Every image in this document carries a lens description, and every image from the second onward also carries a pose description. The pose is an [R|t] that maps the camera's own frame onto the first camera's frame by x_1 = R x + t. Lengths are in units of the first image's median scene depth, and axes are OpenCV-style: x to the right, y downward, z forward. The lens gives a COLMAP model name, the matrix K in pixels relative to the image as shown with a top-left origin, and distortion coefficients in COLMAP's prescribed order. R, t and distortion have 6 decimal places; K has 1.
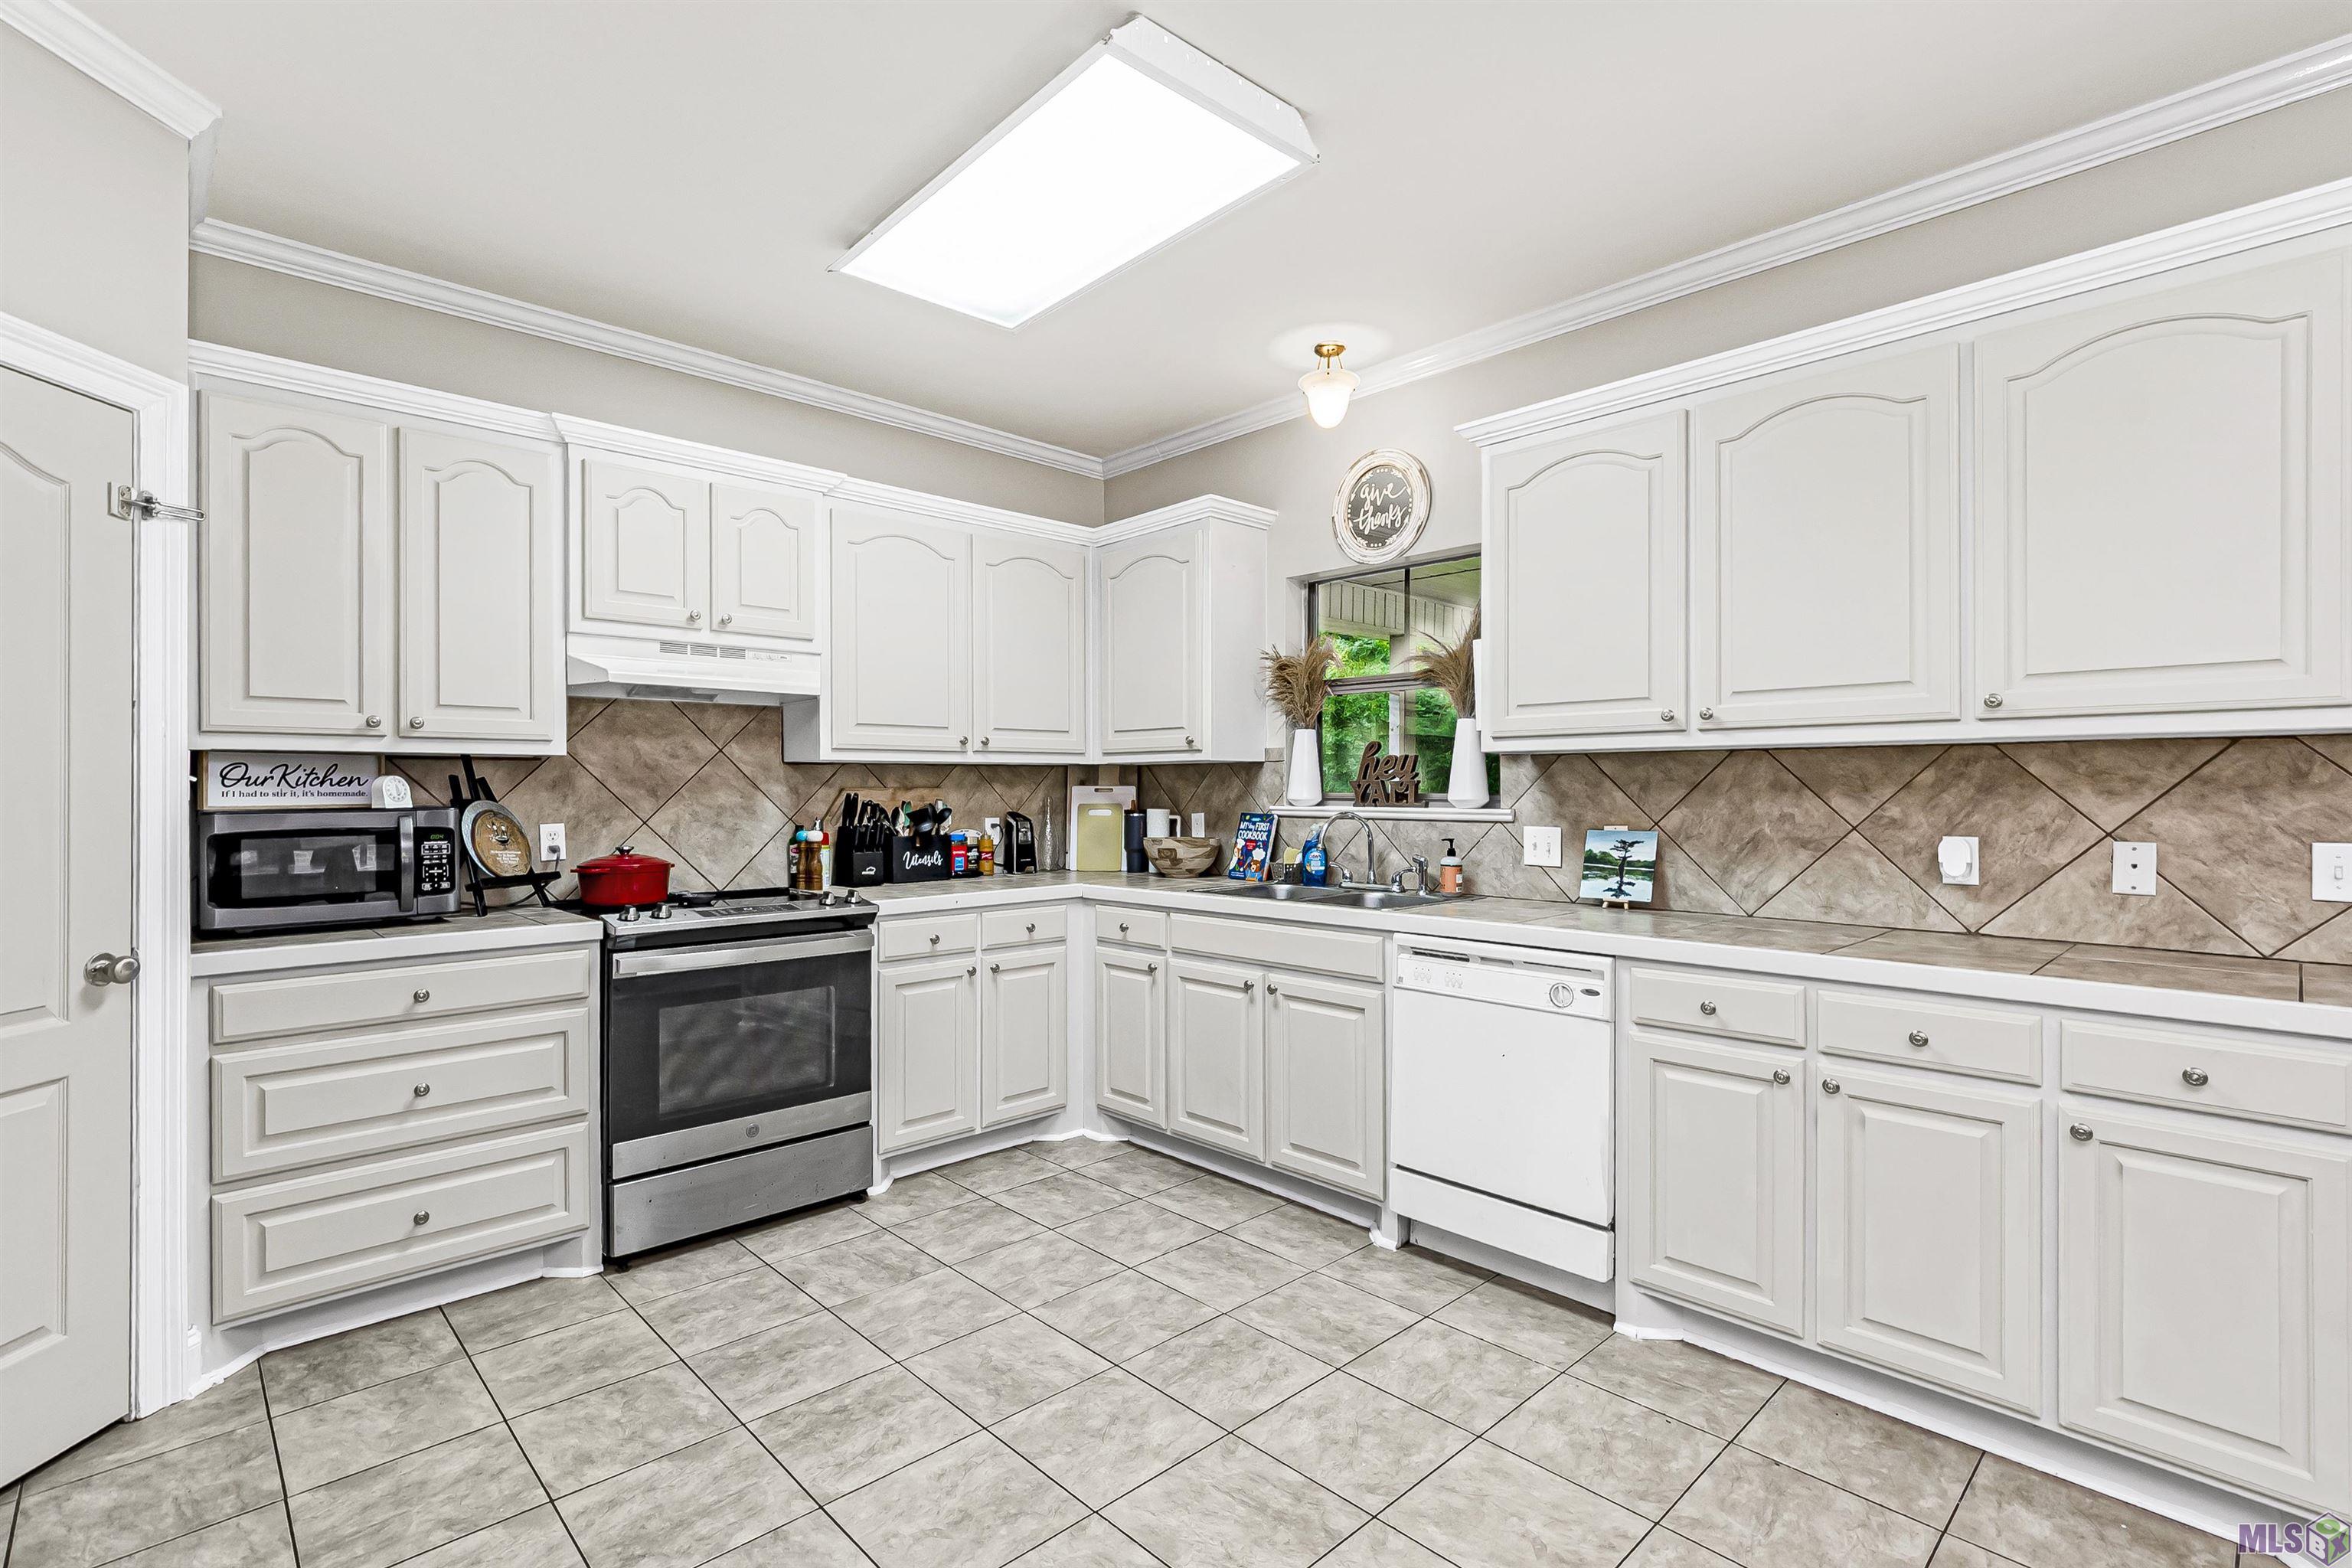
lens RADIAL K [[1056.5, 0, 1195.9], [0, 1056.5, 787.3], [0, 0, 1]] dist [0.001076, -0.000724]
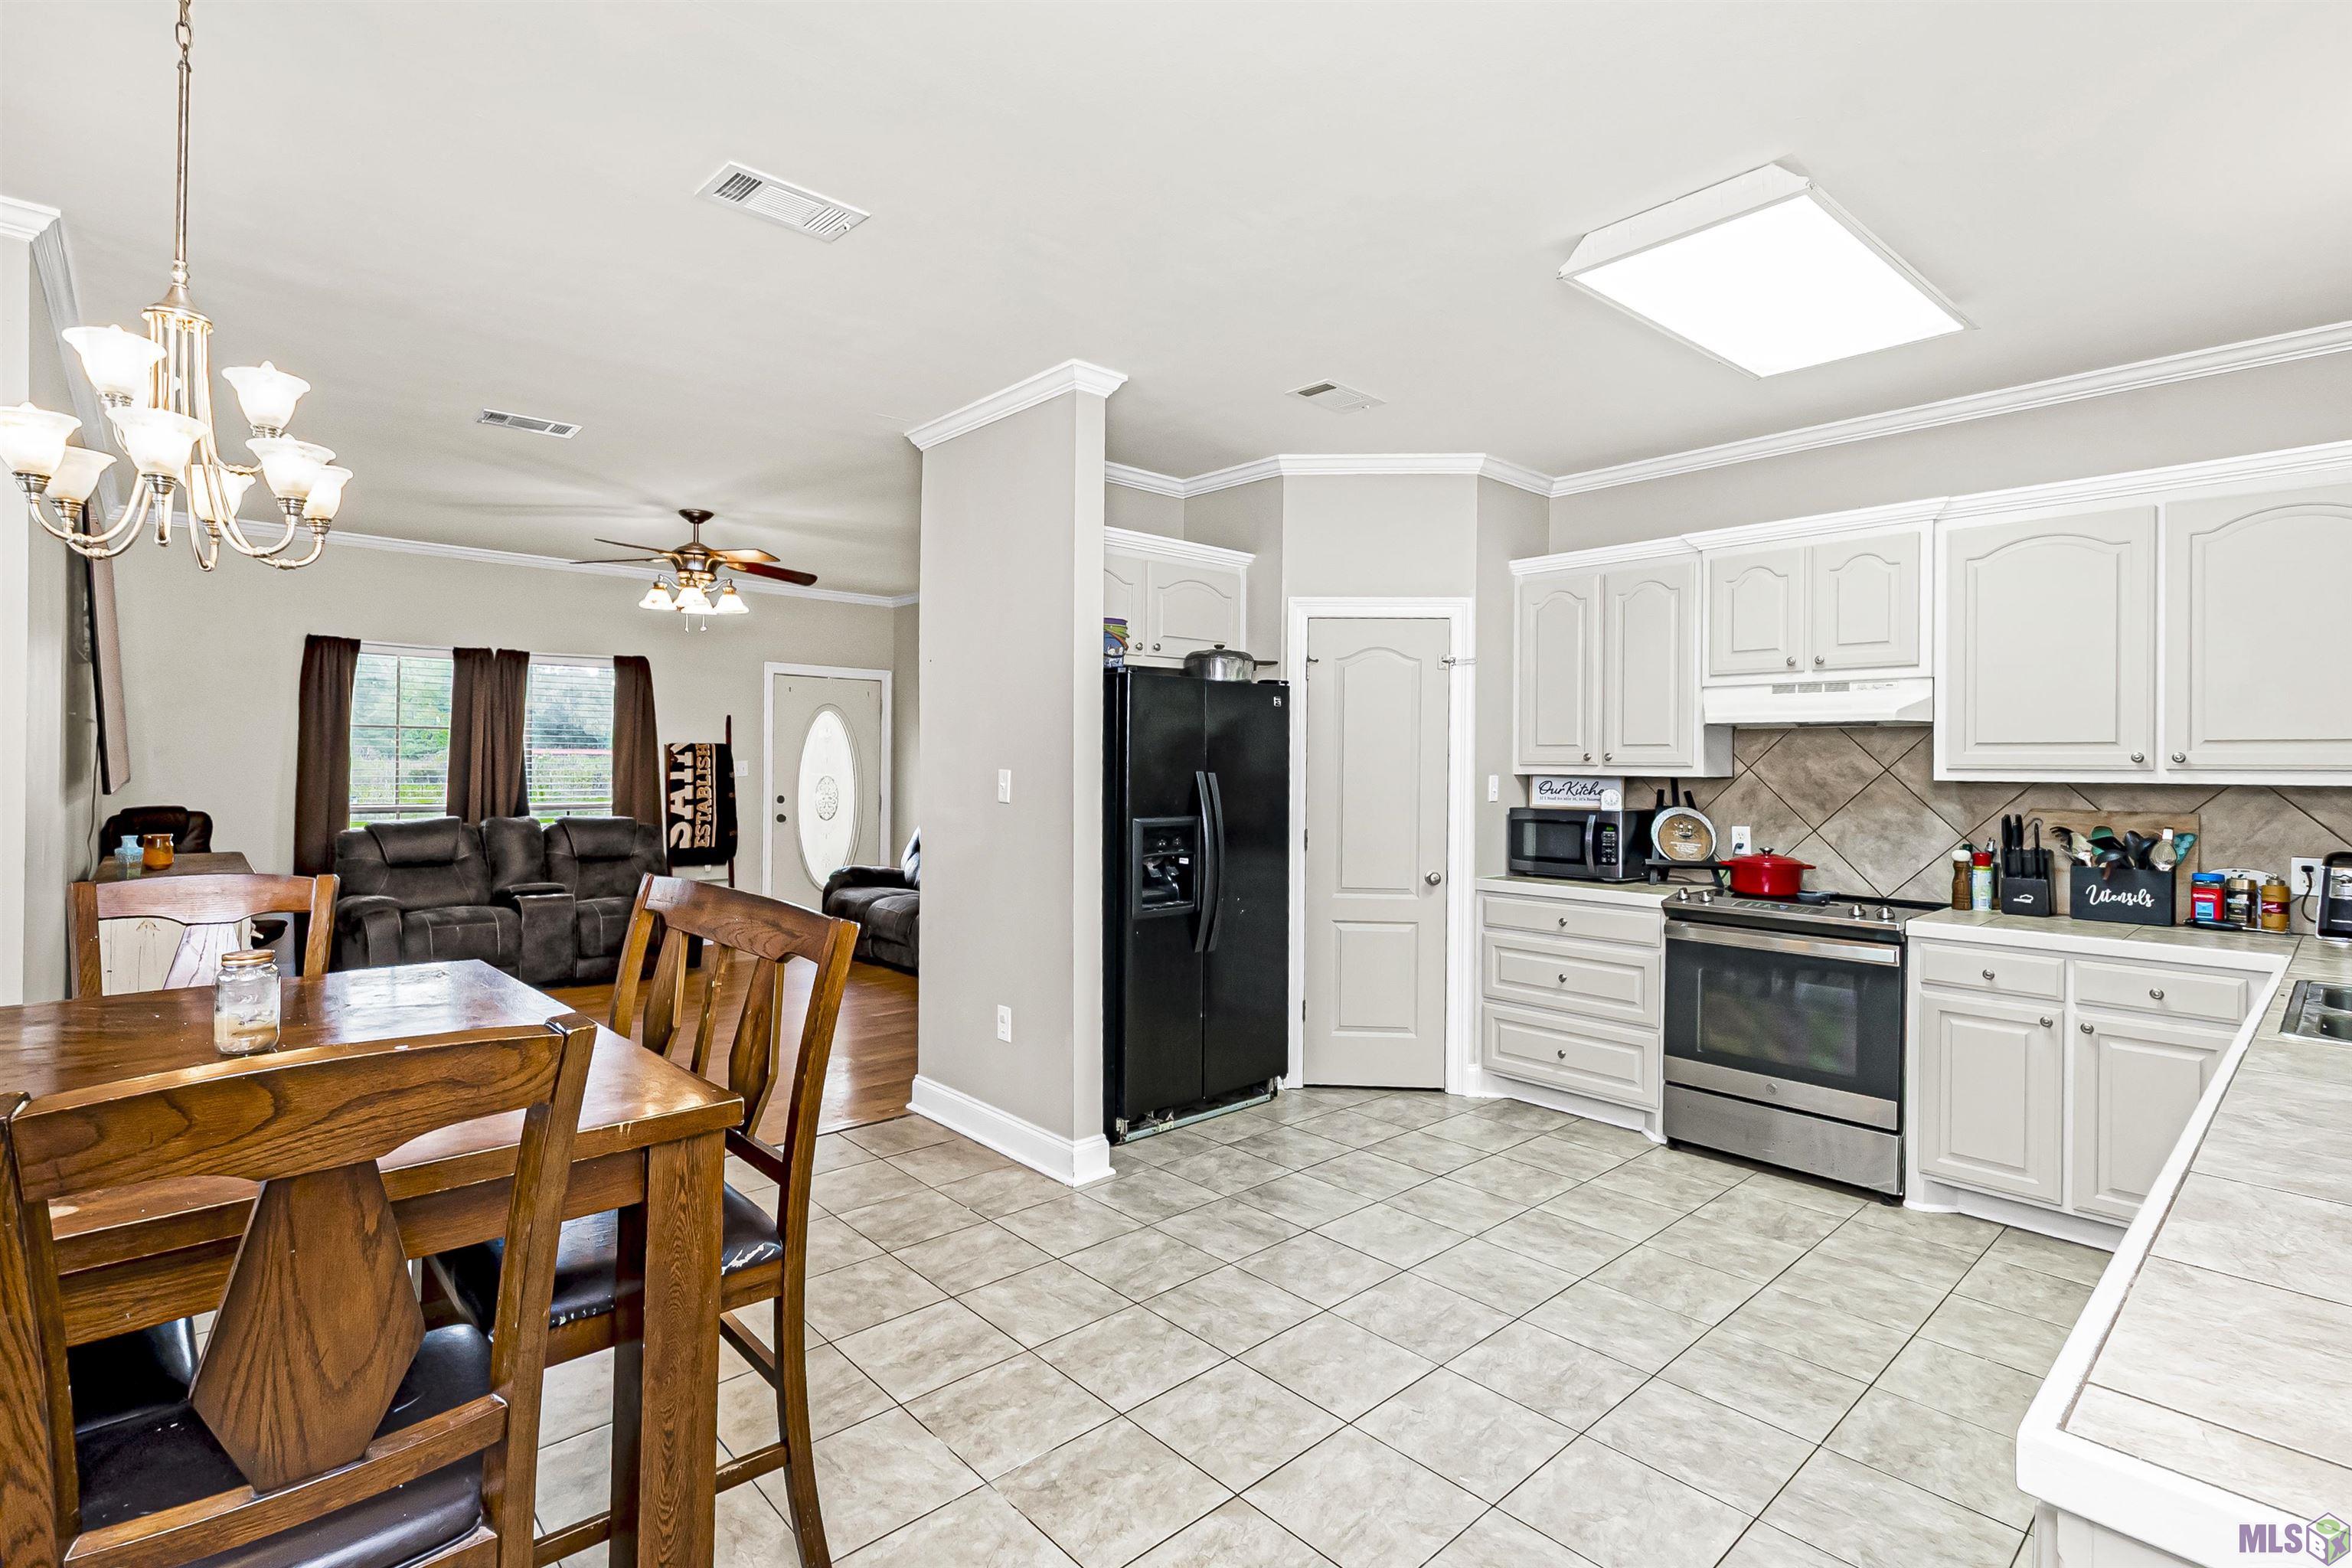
lens RADIAL K [[1111.2, 0, 1154.8], [0, 1111.2, 762.2], [0, 0, 1]] dist [0.001924, -0.002412]
pose [[-0.020669, 0.000804, -0.999786, 0.879807], [-0.010625, 0.999943, 0.001023, -0.043598], [0.999730, 0.010644, -0.020659, 0.322671]]
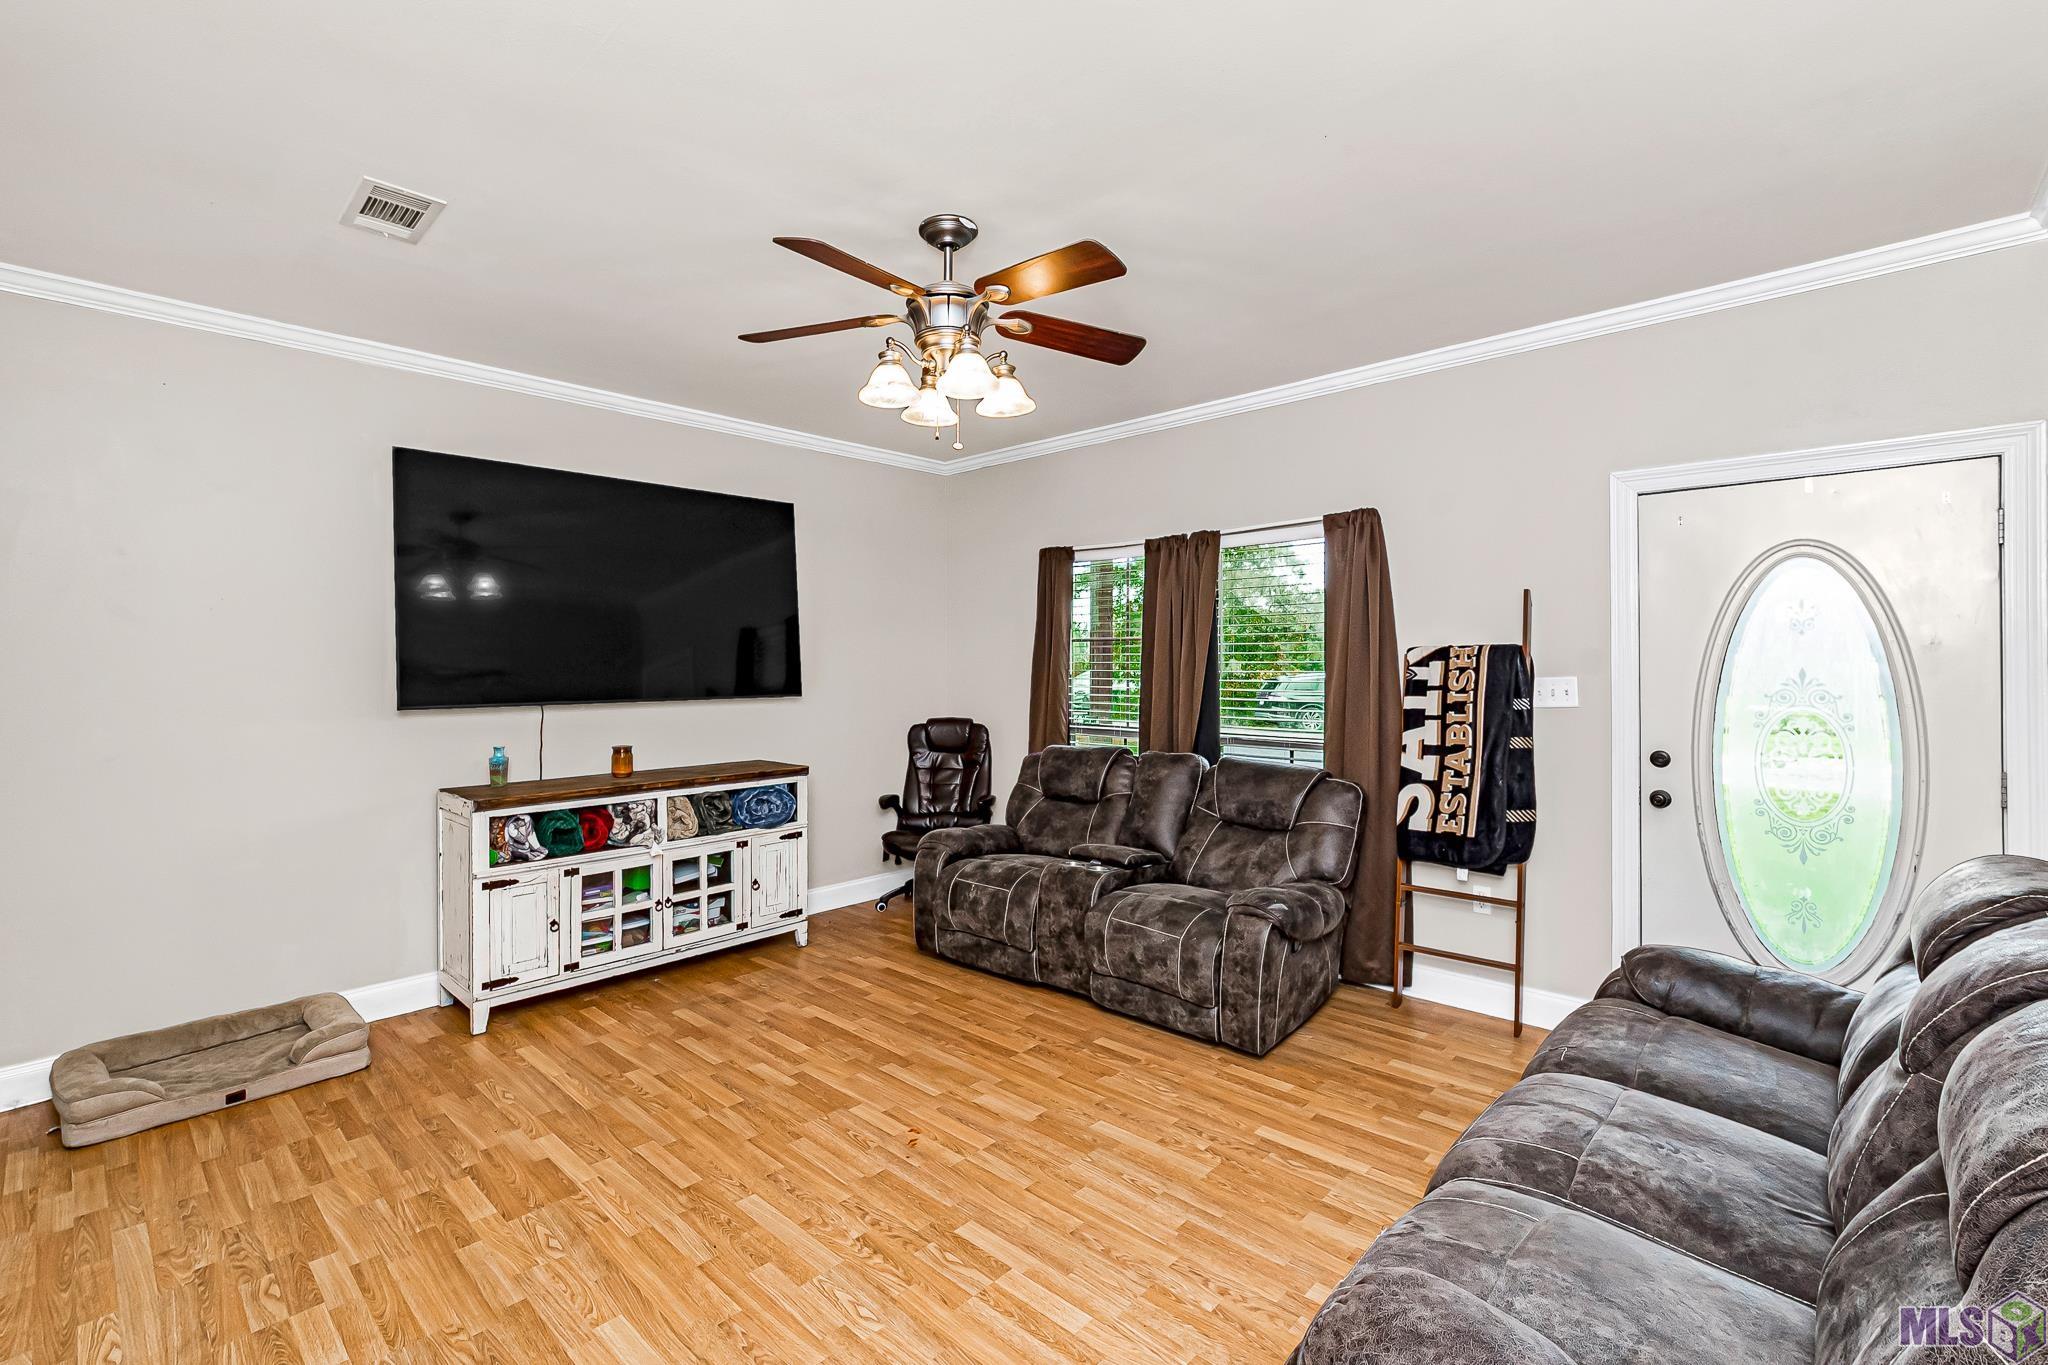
lens RADIAL K [[920.0, 0, 1006.7], [0, 920.0, 670.8], [0, 0, 1]] dist [0.001076, -0.000724]
pose [[-0.998403, 0.004775, -0.056295, -1.109384], [0.004371, 0.999964, 0.007302, -0.052584], [0.056327, 0.007044, -0.998387, 0.363698]]
